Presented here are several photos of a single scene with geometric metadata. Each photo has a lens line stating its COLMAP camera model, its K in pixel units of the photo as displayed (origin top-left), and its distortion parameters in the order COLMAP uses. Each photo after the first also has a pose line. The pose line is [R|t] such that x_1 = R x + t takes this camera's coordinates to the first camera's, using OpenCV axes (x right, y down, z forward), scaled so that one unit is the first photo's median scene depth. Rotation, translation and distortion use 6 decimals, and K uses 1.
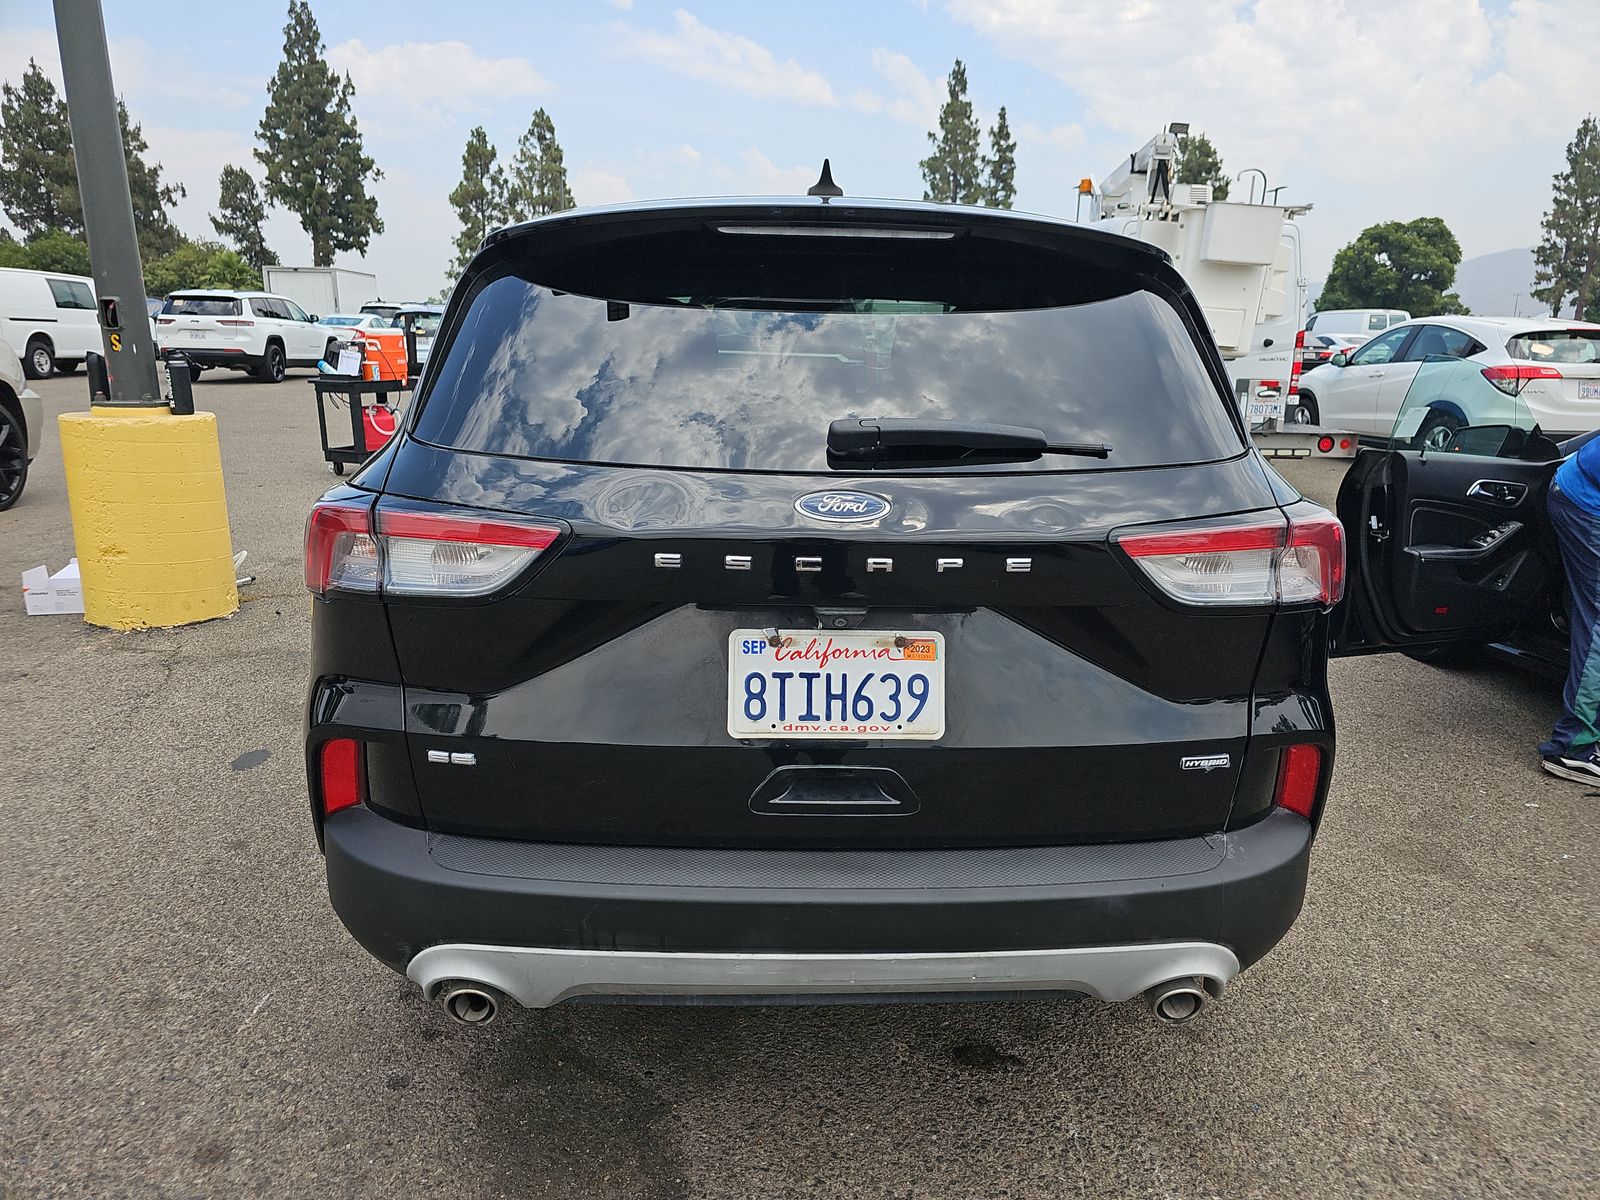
lens RADIAL K [[1070.9, 0, 815.2], [0, 1070.9, 596.3], [0, 0, 1]] dist [0.017686, -0.016744]
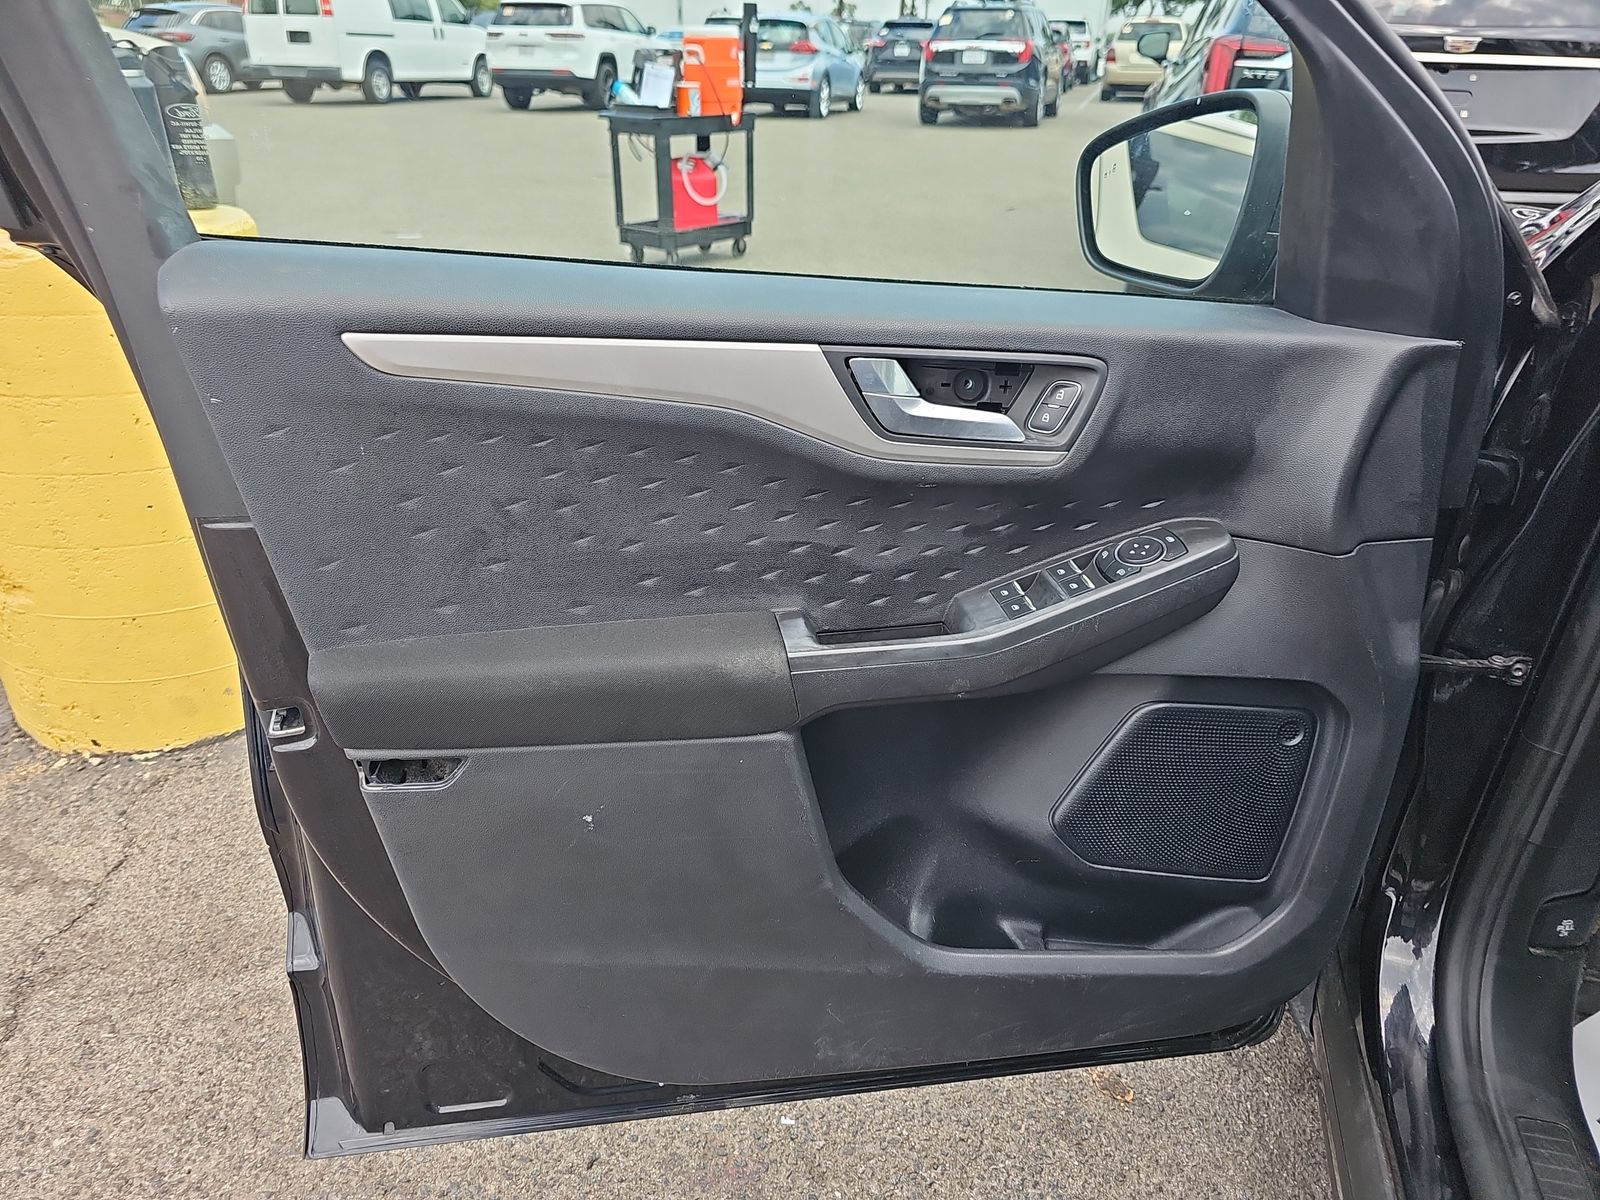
lens RADIAL K [[1070.9, 0, 797.6], [0, 1070.9, 606.3], [0, 0, 1]] dist [0.017686, -0.016744]
pose [[0.949328, 0.139643, -0.281561, -0.125010], [-0.070448, 0.967622, 0.242375, -0.074873], [0.306290, -0.210258, 0.928428, 0.351959]]
